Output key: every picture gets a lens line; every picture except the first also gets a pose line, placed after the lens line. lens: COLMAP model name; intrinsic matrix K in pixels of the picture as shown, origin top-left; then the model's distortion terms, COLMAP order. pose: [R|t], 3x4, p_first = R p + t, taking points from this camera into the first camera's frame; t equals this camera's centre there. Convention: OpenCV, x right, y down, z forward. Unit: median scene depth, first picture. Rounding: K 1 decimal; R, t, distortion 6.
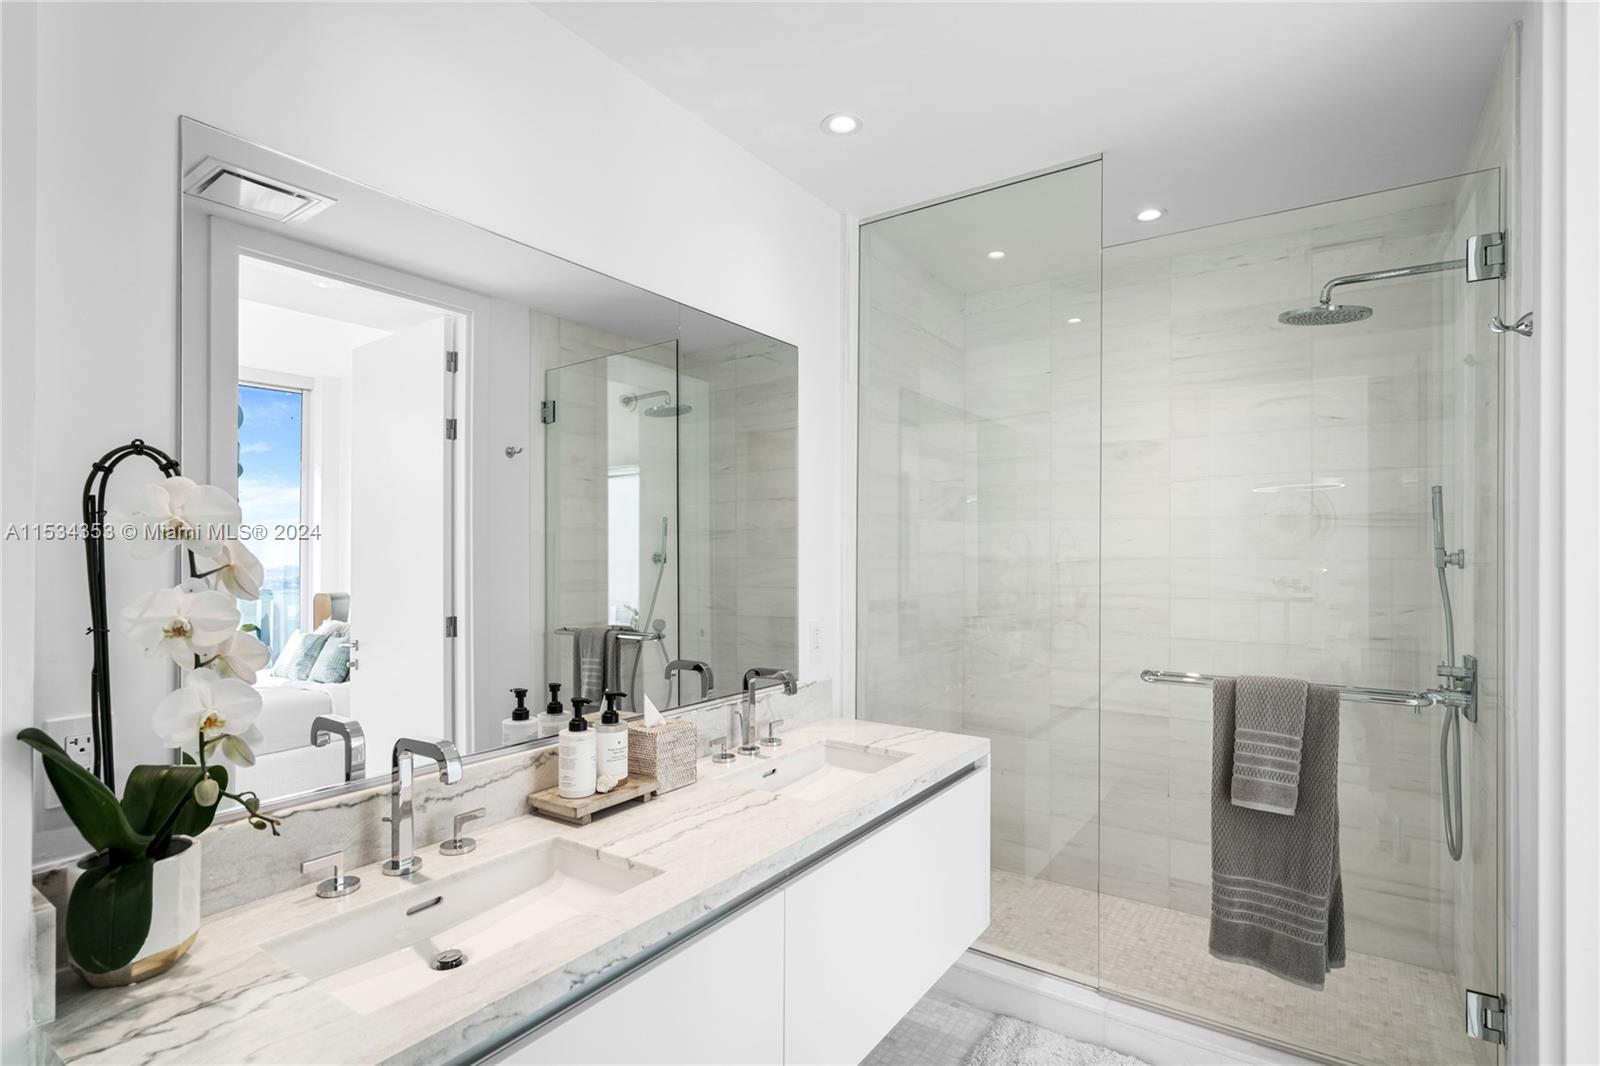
lens RADIAL K [[790.3, 0, 797.8], [0, 790.3, 531.0], [0, 0, 1]] dist [0.017104, 0.000645]
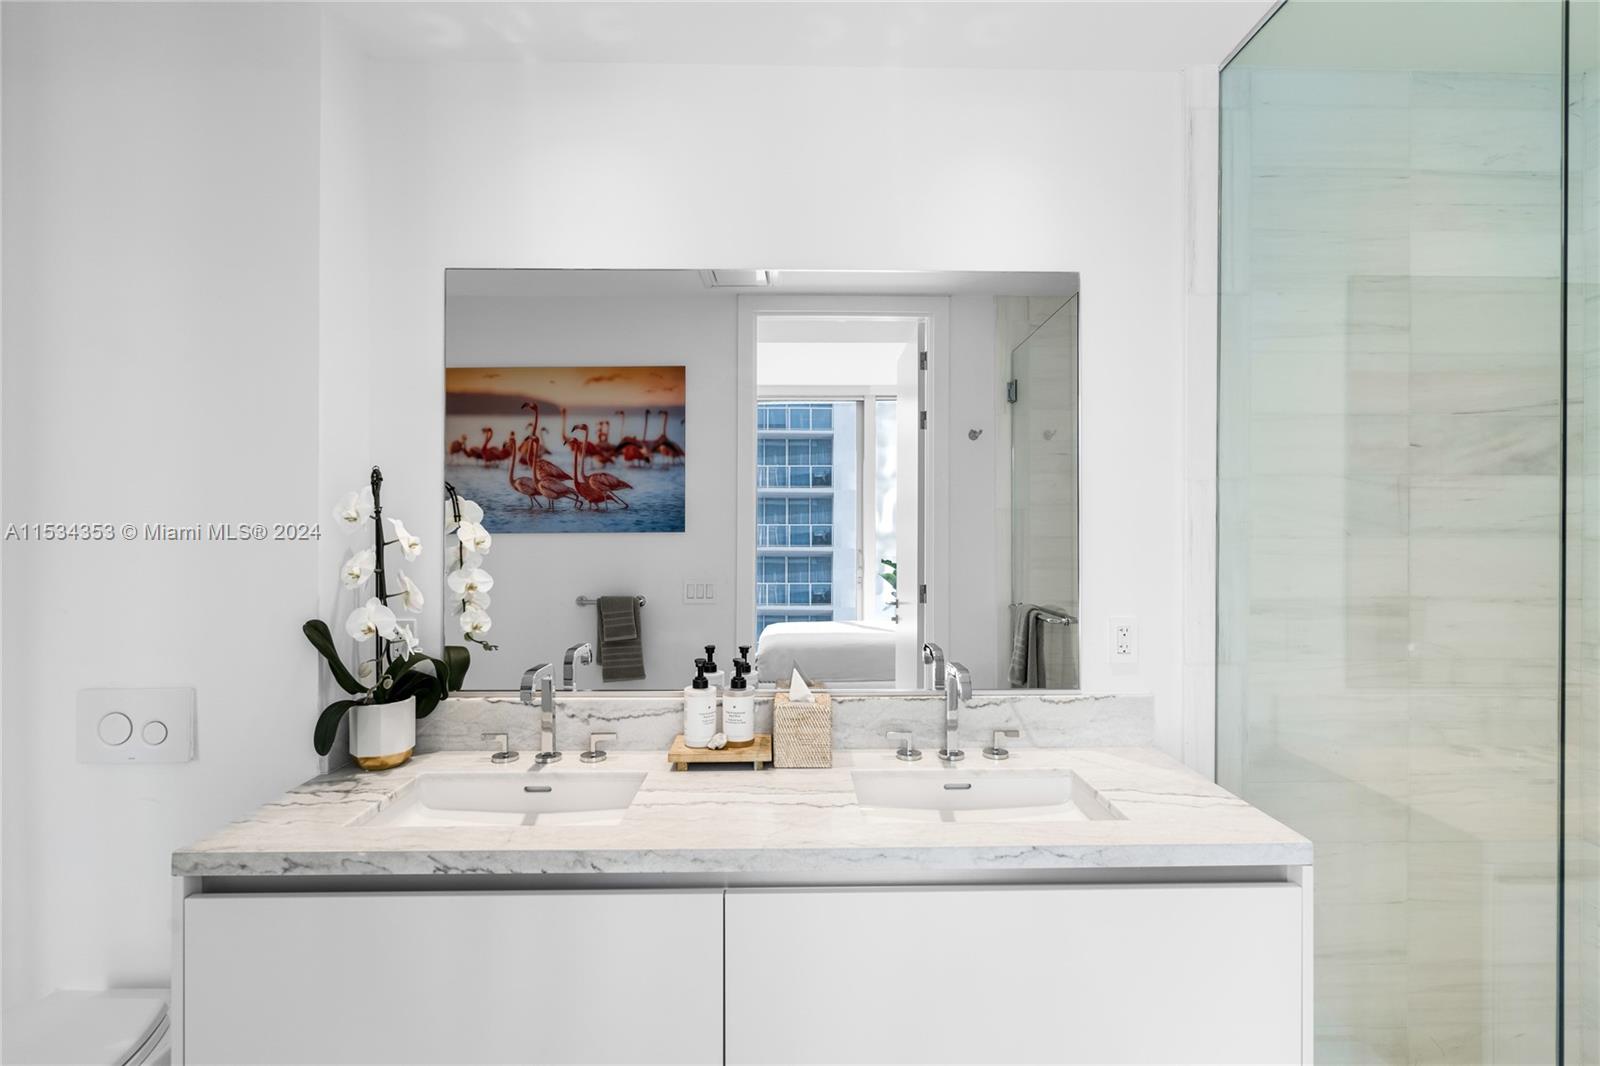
lens RADIAL K [[734.7, 0, 802.9], [0, 734.7, 509.2], [0, 0, 1]] dist [-0.004668, 0.002256]
pose [[0.586655, -0.021268, -0.809557, 0.611212], [0.021364, 0.999714, -0.010783, 0.013156], [0.809555, -0.010970, 0.586942, 0.478202]]
